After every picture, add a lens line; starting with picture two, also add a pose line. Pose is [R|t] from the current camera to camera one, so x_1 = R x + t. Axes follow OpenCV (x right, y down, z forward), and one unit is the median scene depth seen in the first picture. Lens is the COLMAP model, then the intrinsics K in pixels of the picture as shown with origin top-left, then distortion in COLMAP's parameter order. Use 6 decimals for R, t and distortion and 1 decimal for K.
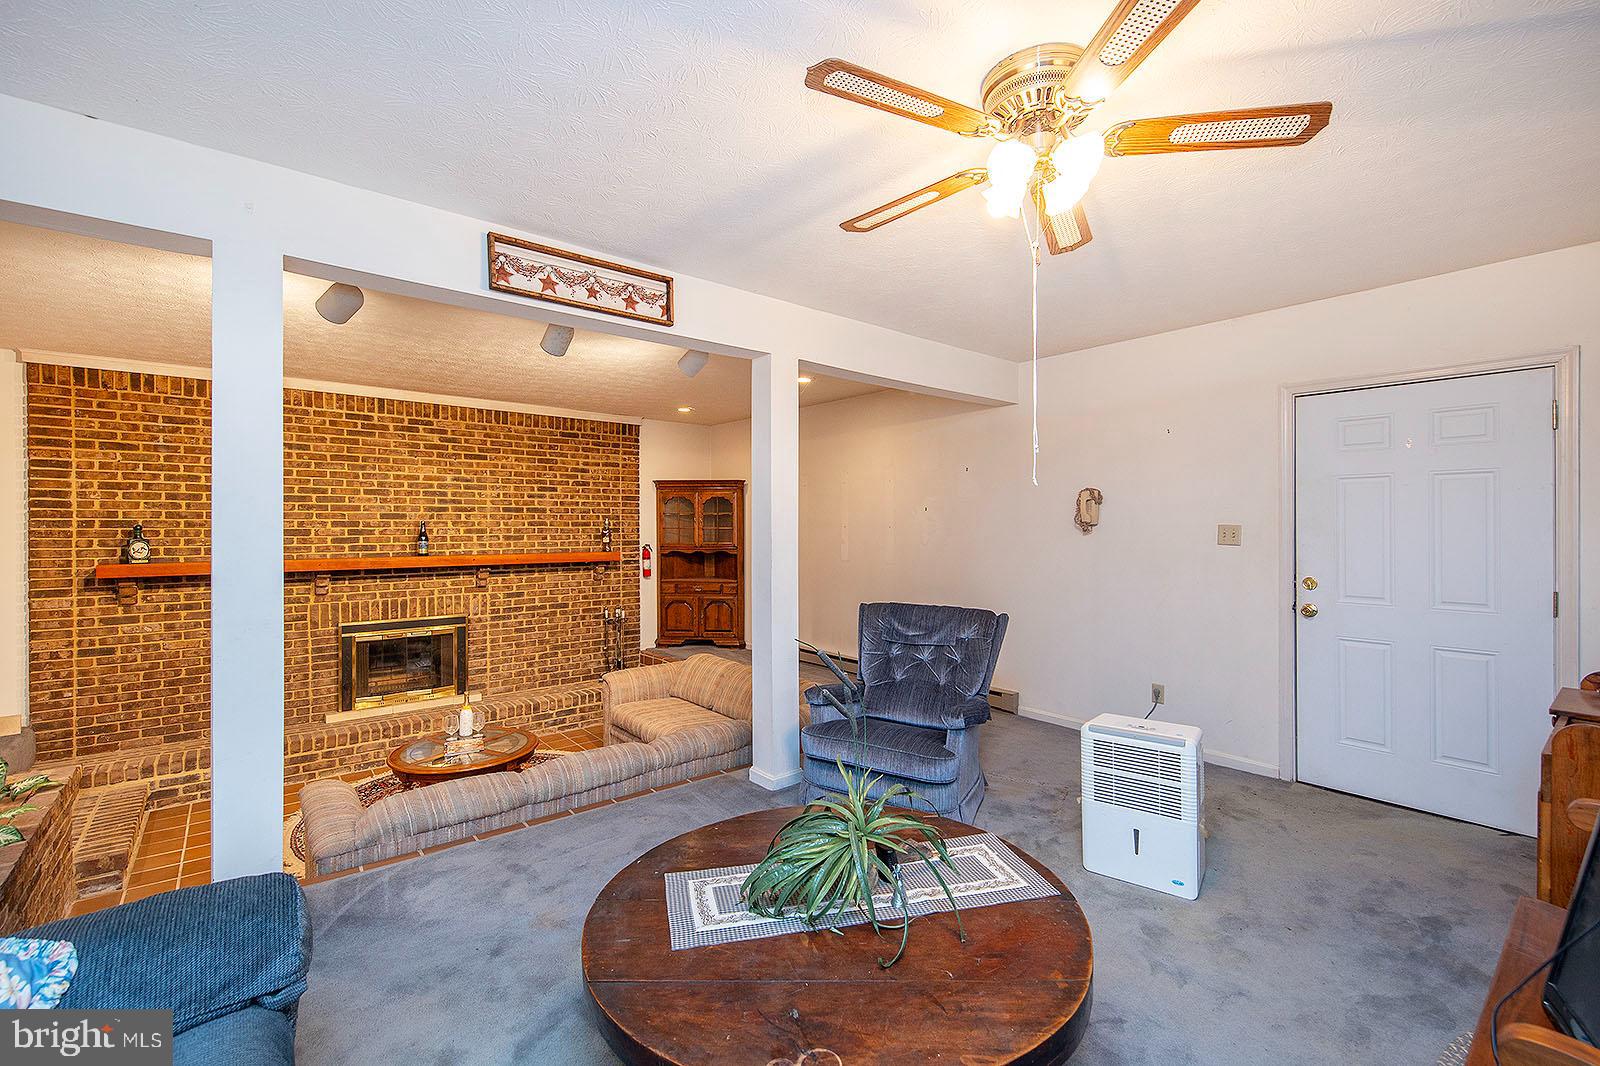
lens RADIAL K [[694.7, 0, 809.2], [0, 694.7, 525.1], [0, 0, 1]] dist [0.007745, -0.001247]
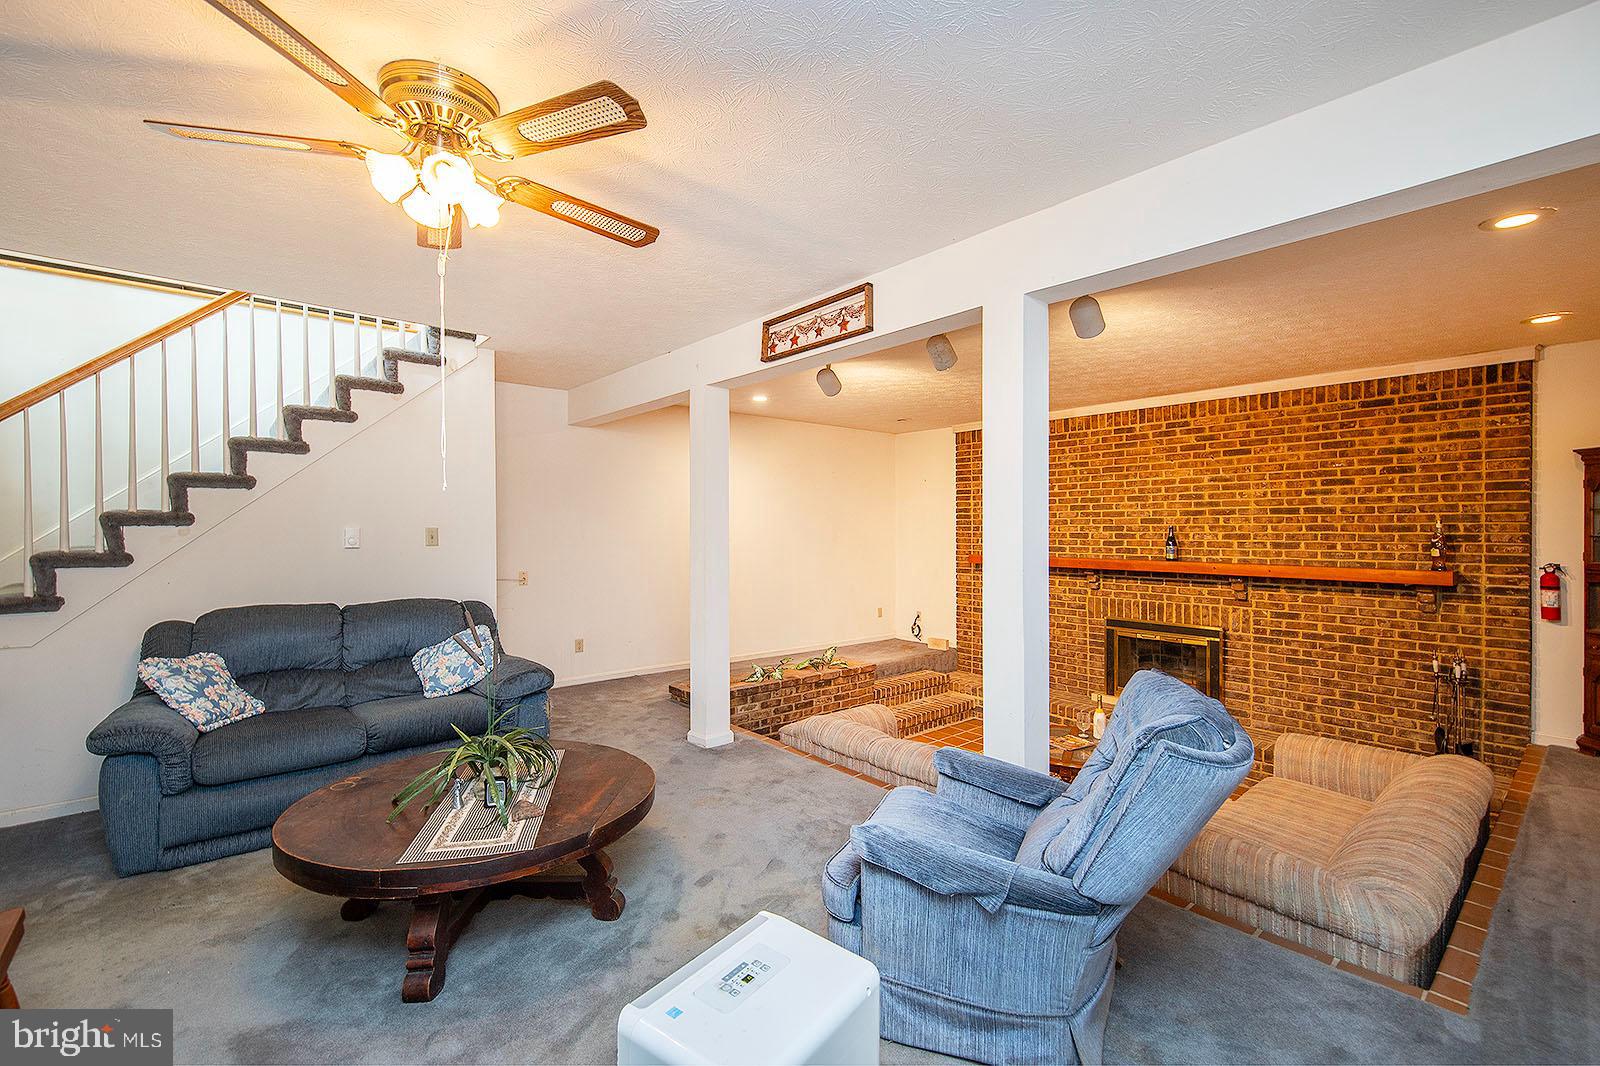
lens RADIAL K [[694.7, 0, 806.2], [0, 694.7, 535.4], [0, 0, 1]] dist [0.007745, -0.001247]
pose [[0.003951, 0.008939, -0.999952, 0.410939], [-0.002273, 0.999958, 0.008930, 0.000544], [0.999990, 0.002237, 0.003971, 0.460615]]
